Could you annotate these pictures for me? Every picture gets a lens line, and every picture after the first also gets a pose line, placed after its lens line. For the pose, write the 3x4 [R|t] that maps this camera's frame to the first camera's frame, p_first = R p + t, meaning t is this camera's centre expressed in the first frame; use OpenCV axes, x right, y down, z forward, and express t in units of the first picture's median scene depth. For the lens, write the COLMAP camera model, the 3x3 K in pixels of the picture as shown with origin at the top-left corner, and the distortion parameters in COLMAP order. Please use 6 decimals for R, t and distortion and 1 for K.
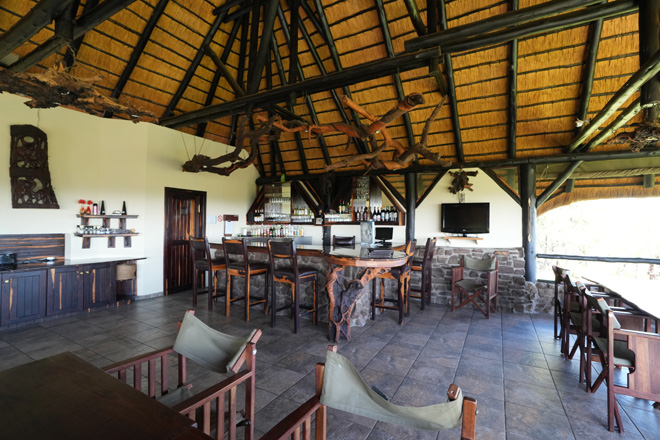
lens RADIAL K [[304.4, 0, 330.8], [0, 304.4, 217.3], [0, 0, 1]] dist [-0.067301, 0.027500]
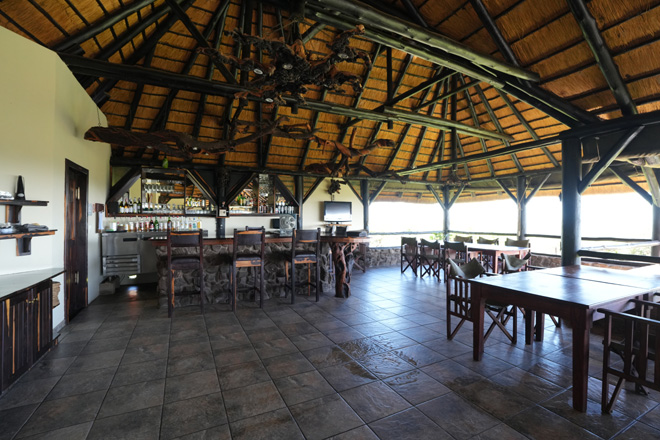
lens RADIAL K [[304.4, 0, 330.8], [0, 304.4, 217.3], [0, 0, 1]] dist [-0.067301, 0.027500]
pose [[0.557716, -0.005075, 0.830017, -0.759367], [-0.012584, 0.999815, 0.014569, 0.009170], [-0.829937, -0.018571, 0.557548, 0.166644]]
